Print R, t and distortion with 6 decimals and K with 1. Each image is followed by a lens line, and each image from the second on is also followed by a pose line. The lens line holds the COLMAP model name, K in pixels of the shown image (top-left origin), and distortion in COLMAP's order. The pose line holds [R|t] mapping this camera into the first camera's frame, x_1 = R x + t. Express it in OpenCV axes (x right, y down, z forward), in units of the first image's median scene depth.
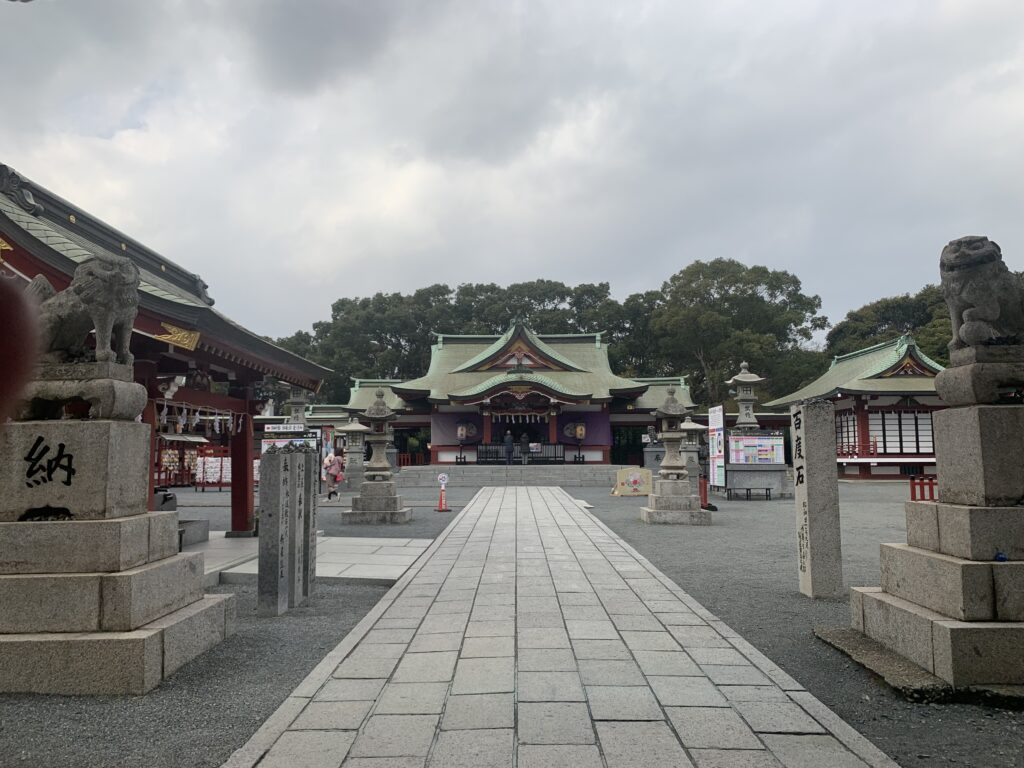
lens RADIAL K [[774.7, 0, 512.0], [0, 774.7, 384.1], [0, 0, 1]] dist [-0.005078, -0.004238]
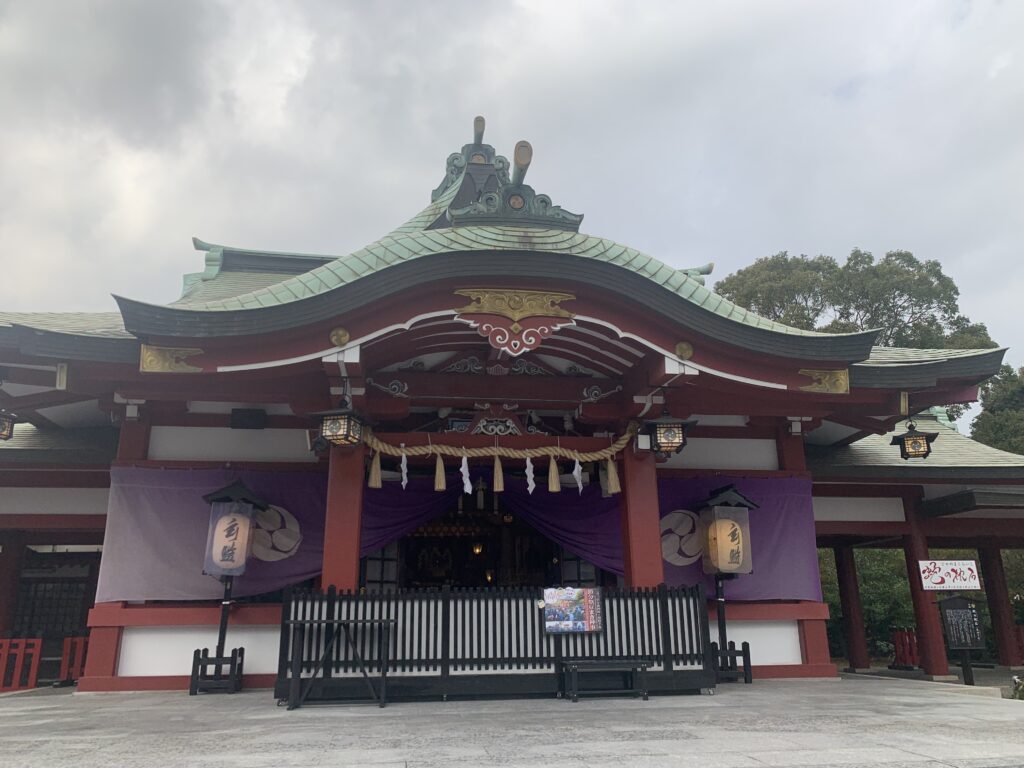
lens RADIAL K [[774.7, 0, 509.7], [0, 774.7, 383.3], [0, 0, 1]] dist [-0.005078, -0.004238]
pose [[0.989152, 0.040383, 0.141238, -0.017643], [-0.010091, 0.977879, -0.208928, 0.064103], [-0.146551, 0.205236, 0.967678, 0.764386]]
